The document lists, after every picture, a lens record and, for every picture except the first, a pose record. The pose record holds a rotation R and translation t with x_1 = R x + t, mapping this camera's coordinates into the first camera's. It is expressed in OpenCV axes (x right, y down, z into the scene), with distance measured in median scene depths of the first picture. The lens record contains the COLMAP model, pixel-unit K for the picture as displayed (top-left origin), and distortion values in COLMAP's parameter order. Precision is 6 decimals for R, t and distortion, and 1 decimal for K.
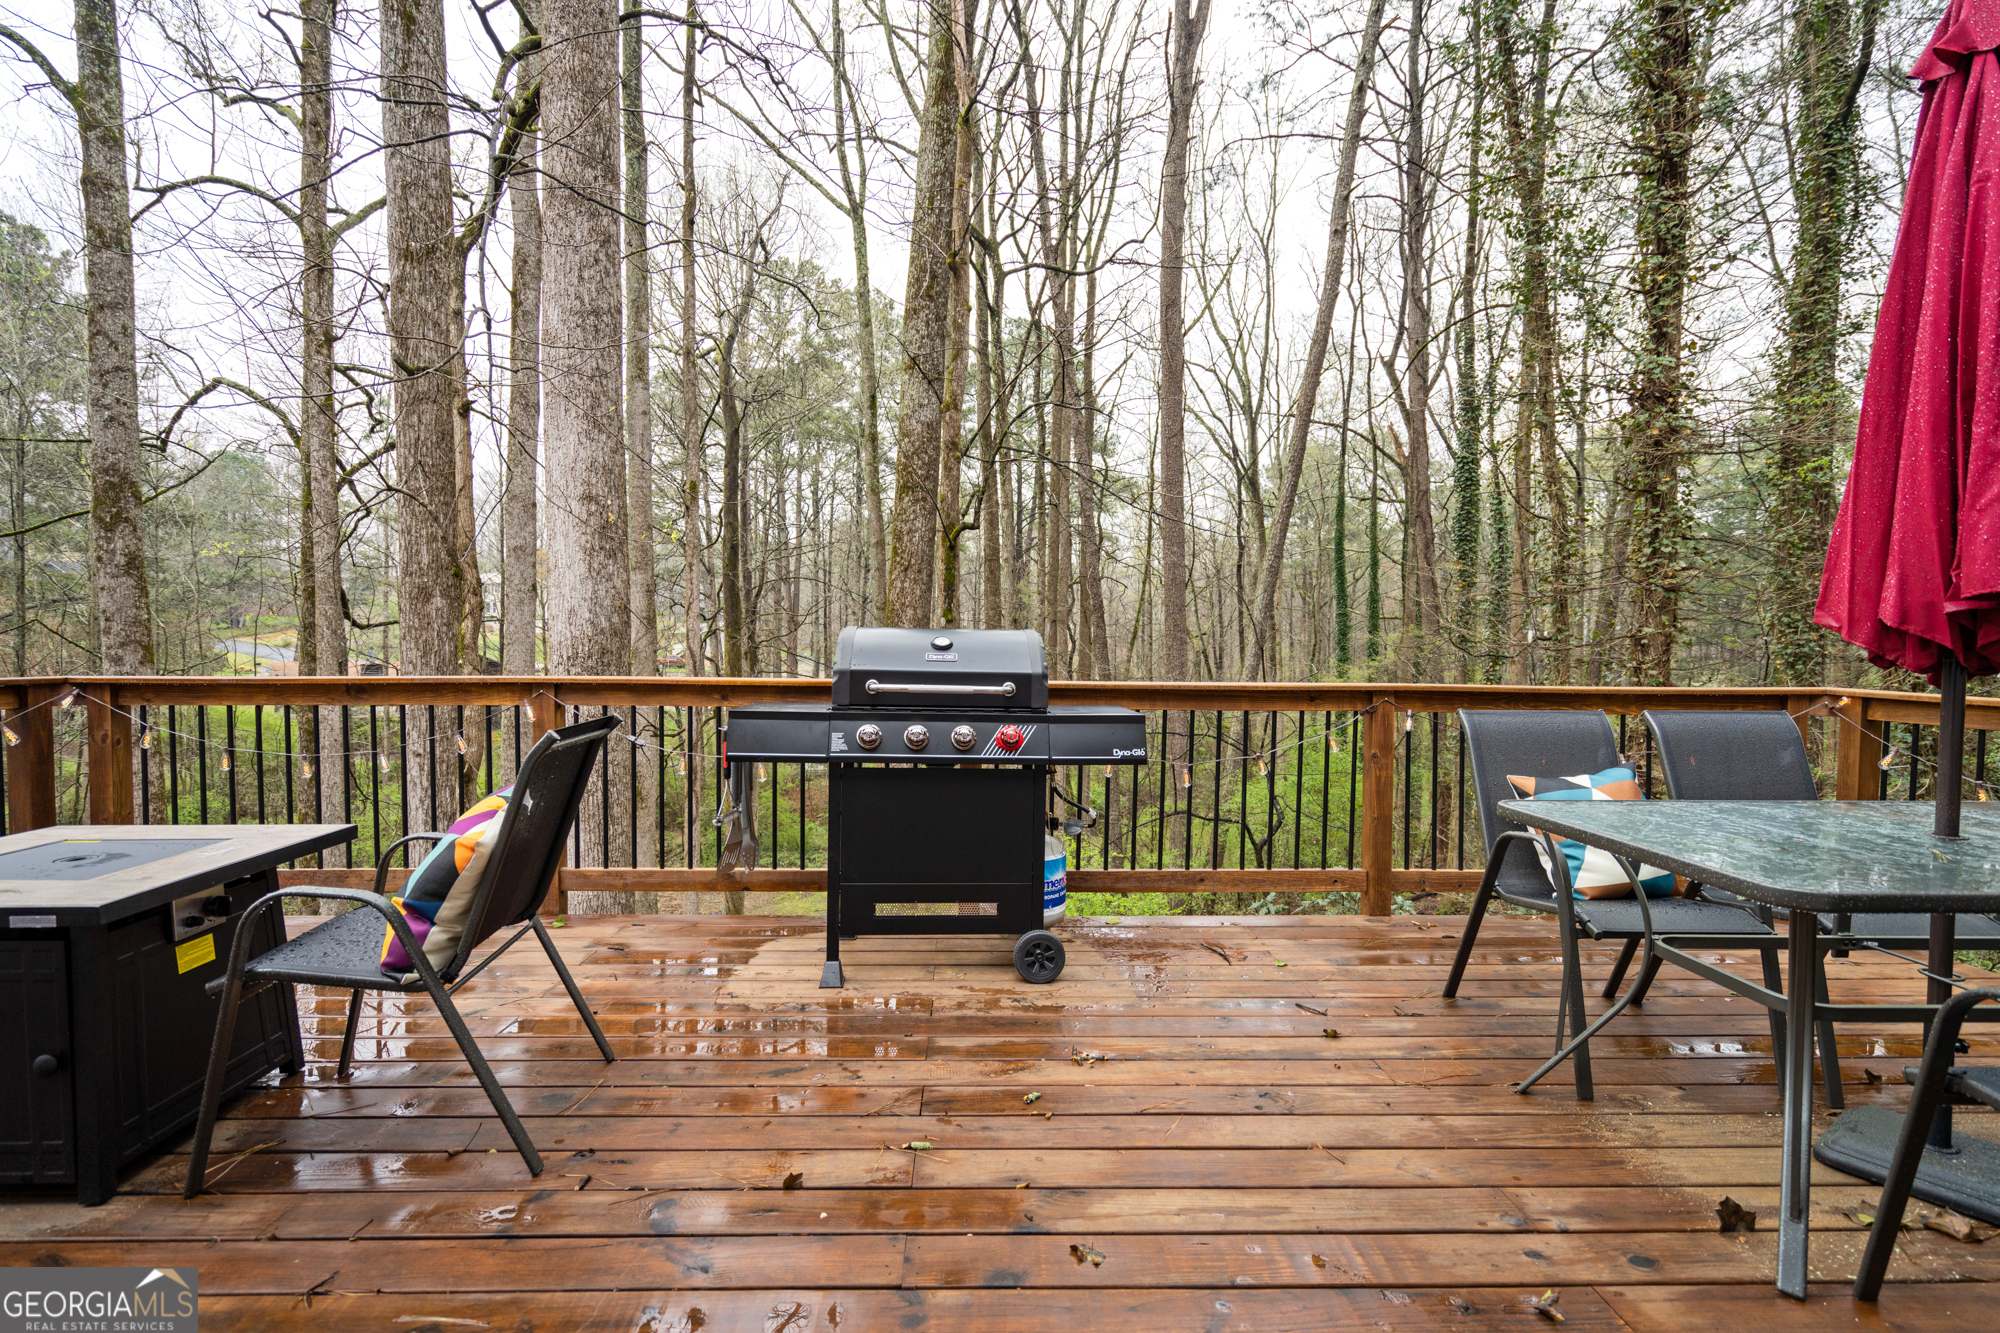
lens RADIAL K [[922.6, 0, 1006.0], [0, 922.6, 663.2], [0, 0, 1]] dist [-0.011786, 0.004998]
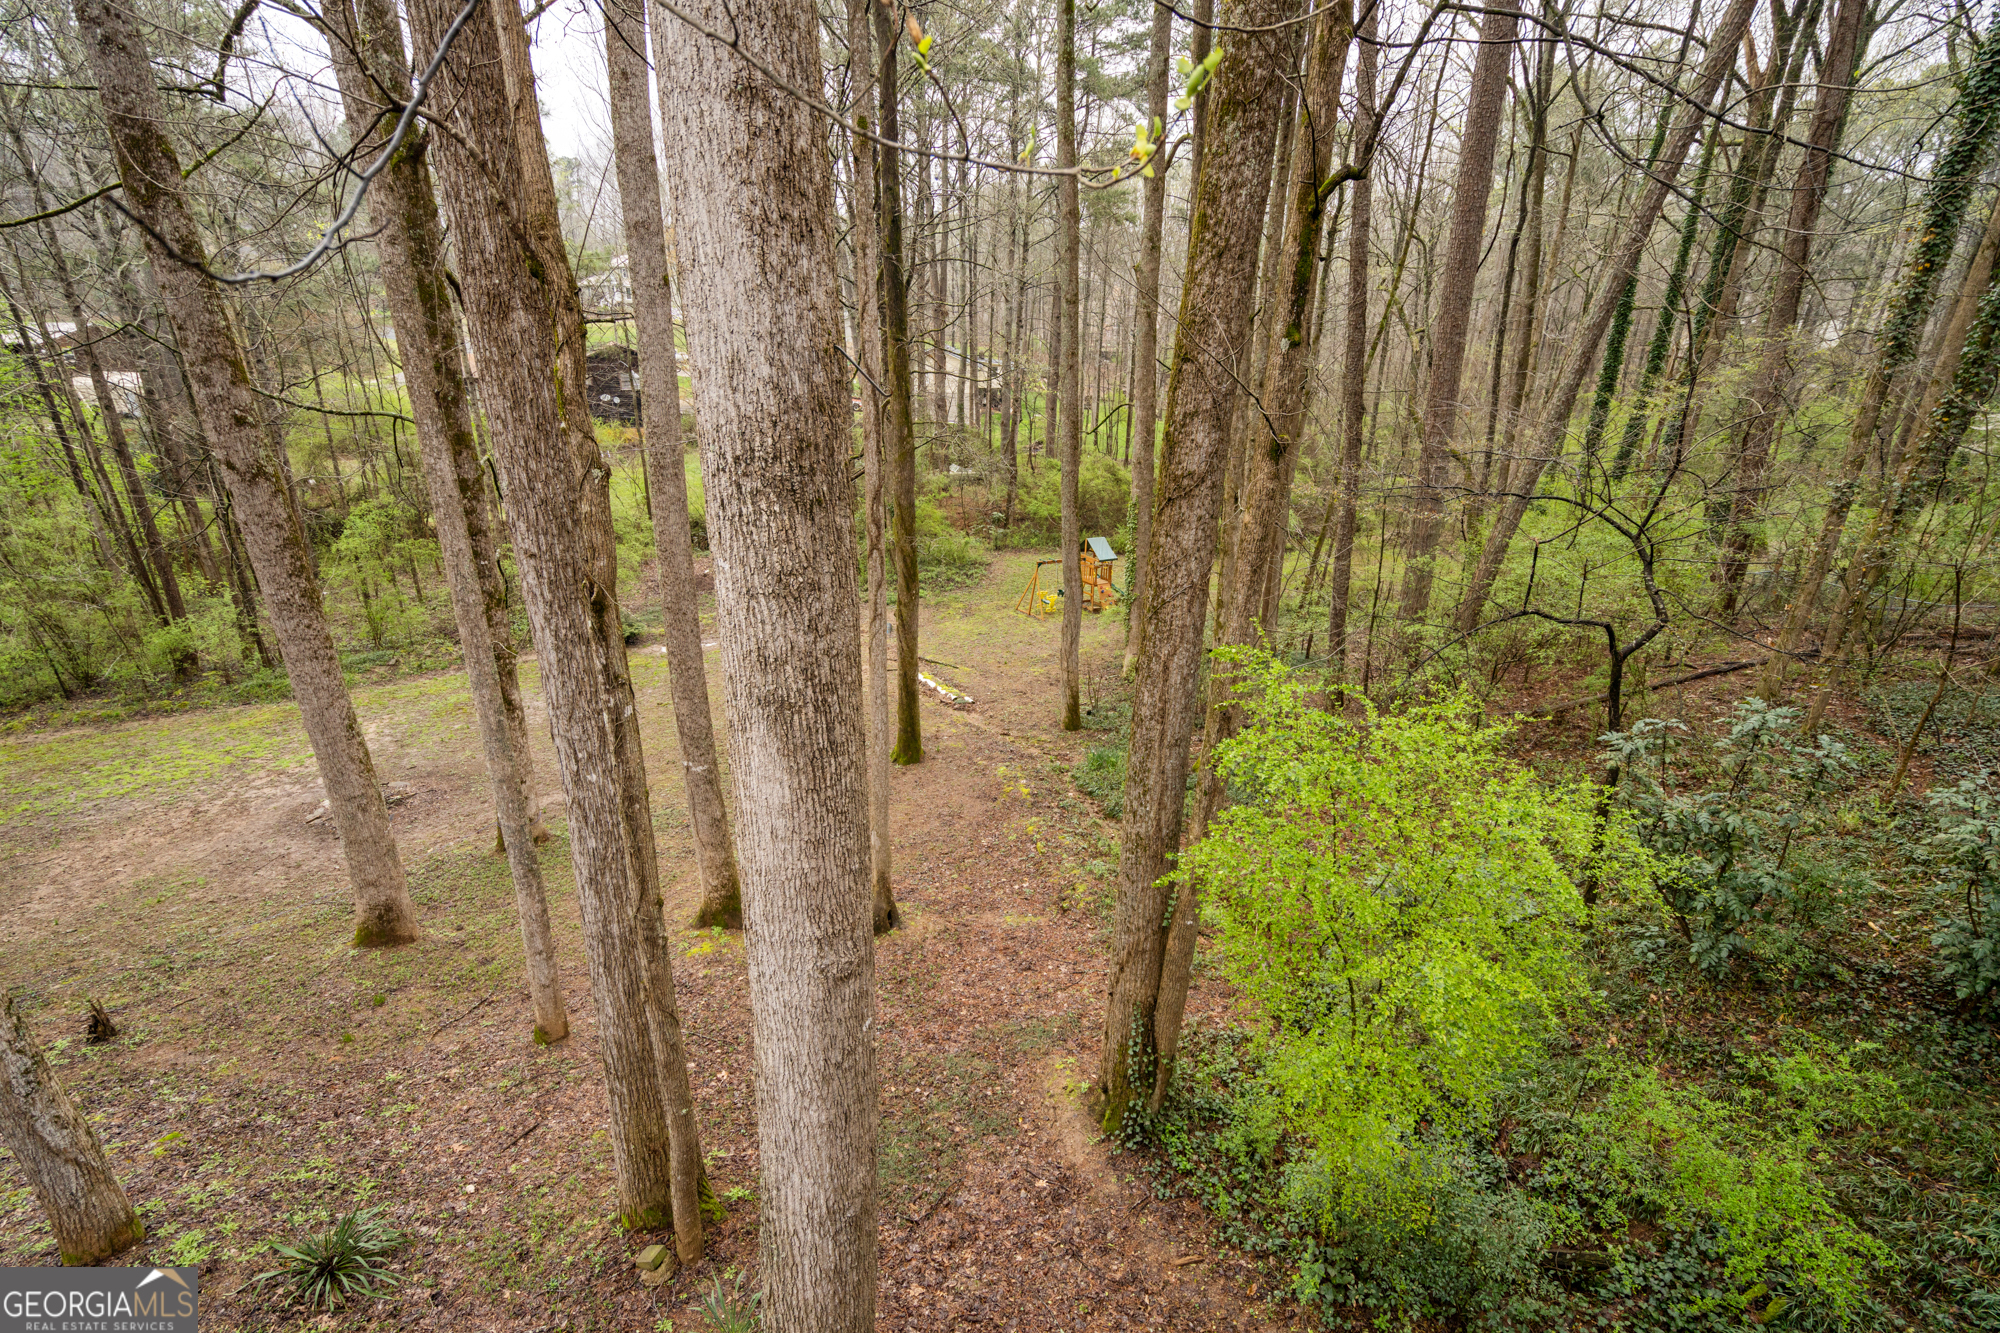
lens RADIAL K [[922.6, 0, 1002.1], [0, 922.6, 680.4], [0, 0, 1]] dist [-0.011786, 0.004998]
pose [[0.988348, 0.058013, -0.140719, -0.200161], [-0.008017, 0.943074, 0.332485, -0.047513], [0.151997, -0.327483, 0.932551, 0.404337]]
